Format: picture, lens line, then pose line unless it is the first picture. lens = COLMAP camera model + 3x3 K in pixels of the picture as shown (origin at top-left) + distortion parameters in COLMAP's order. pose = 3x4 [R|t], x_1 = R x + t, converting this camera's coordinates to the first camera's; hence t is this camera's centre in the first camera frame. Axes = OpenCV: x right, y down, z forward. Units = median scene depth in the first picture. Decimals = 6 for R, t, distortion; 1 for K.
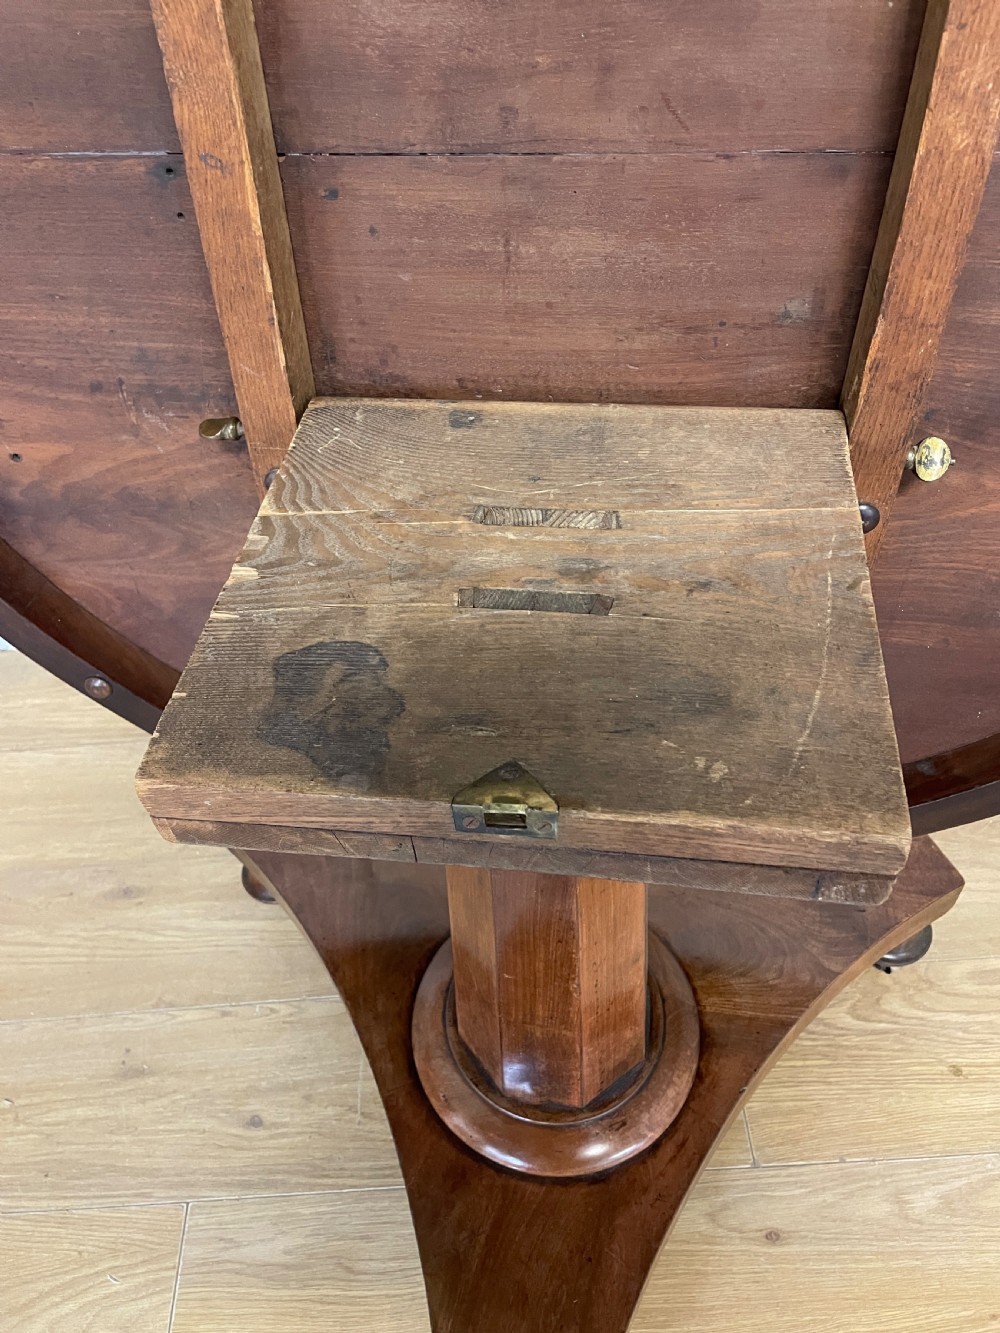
lens RADIAL K [[1007.9, 0, 492.4], [0, 1007.9, 662.8], [0, 0, 1]] dist [0.094114, -0.119005]
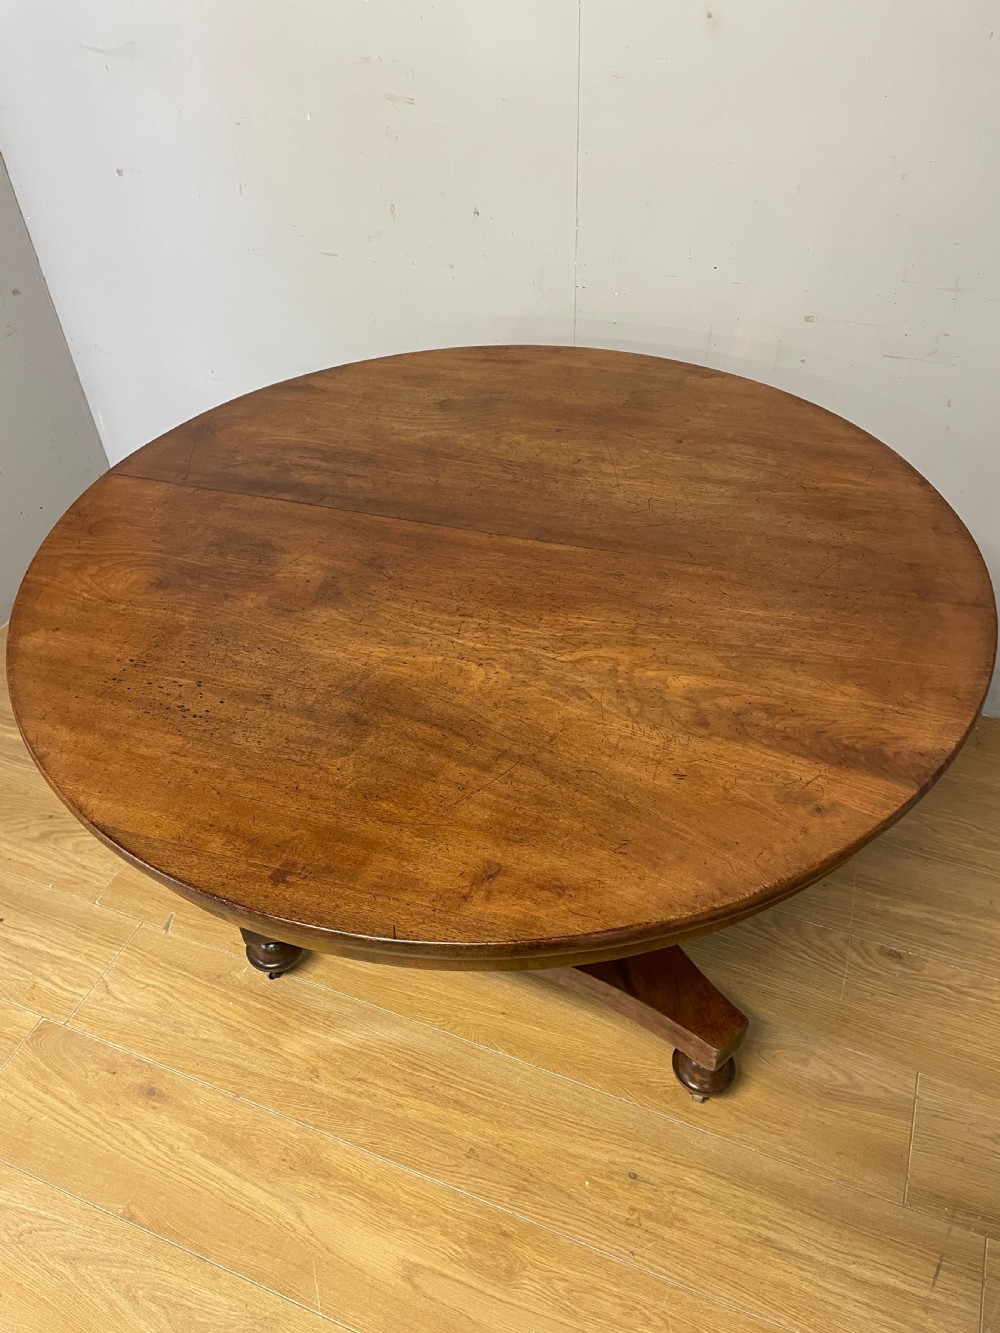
lens RADIAL K [[1007.9, 0, 490.7], [0, 1007.9, 666.4], [0, 0, 1]] dist [0.094114, -0.119005]
pose [[0.910101, 0.302751, -0.282944, 1.178120], [-0.318705, 0.947790, -0.010988, 0.145549], [0.264845, 0.100176, 0.959073, -1.131668]]
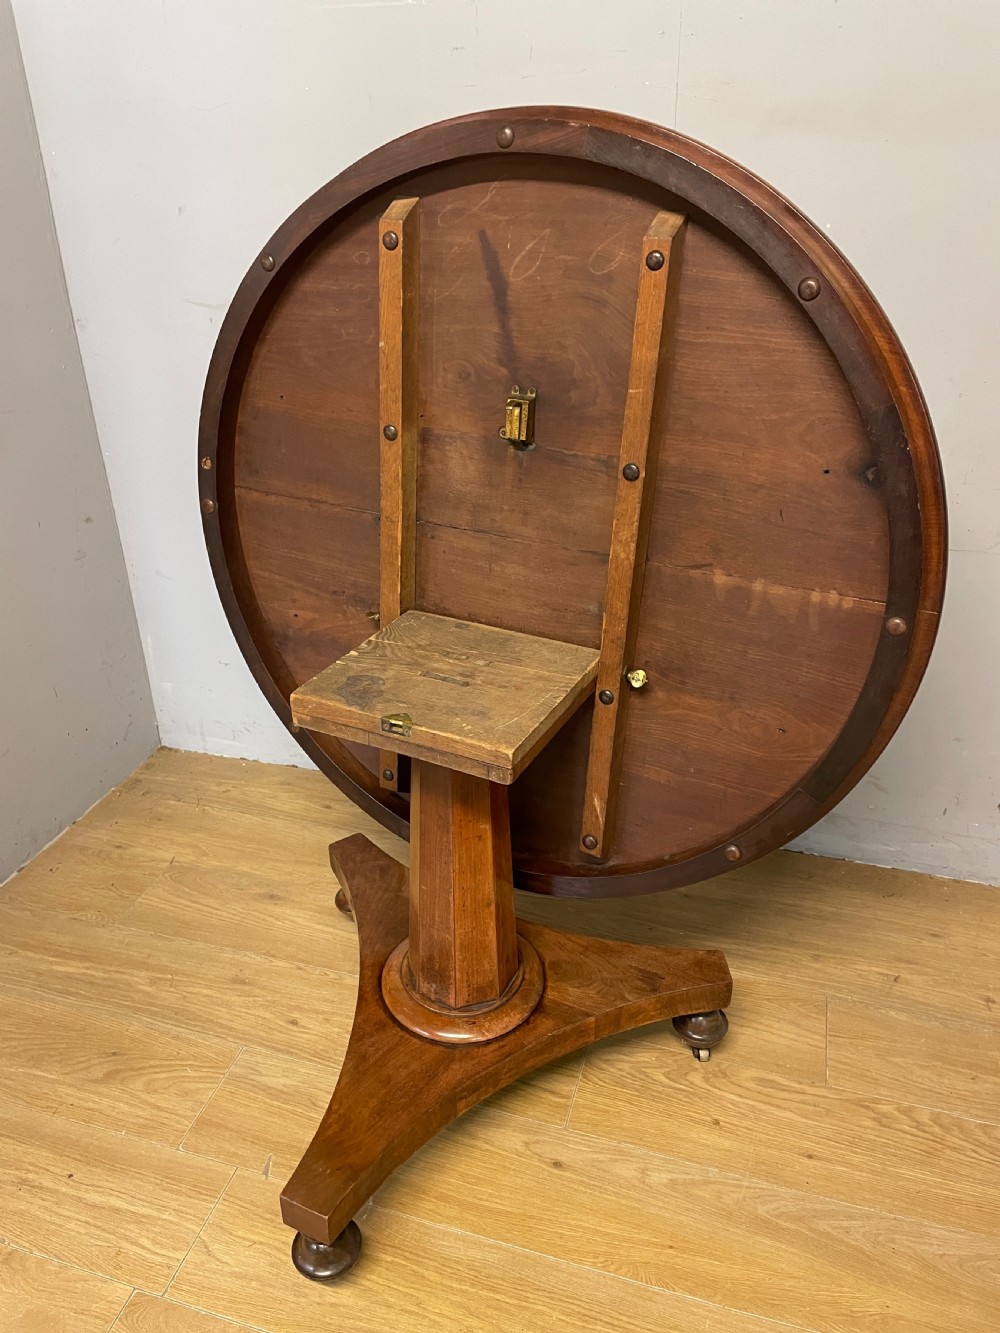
lens RADIAL K [[1007.9, 0, 490.9], [0, 1007.9, 655.9], [0, 0, 1]] dist [0.094114, -0.119005]
pose [[0.942666, 0.198421, -0.268347, 0.707431], [-0.275184, 0.917052, -0.288598, 0.510111], [0.188824, 0.345896, 0.919076, -1.203394]]
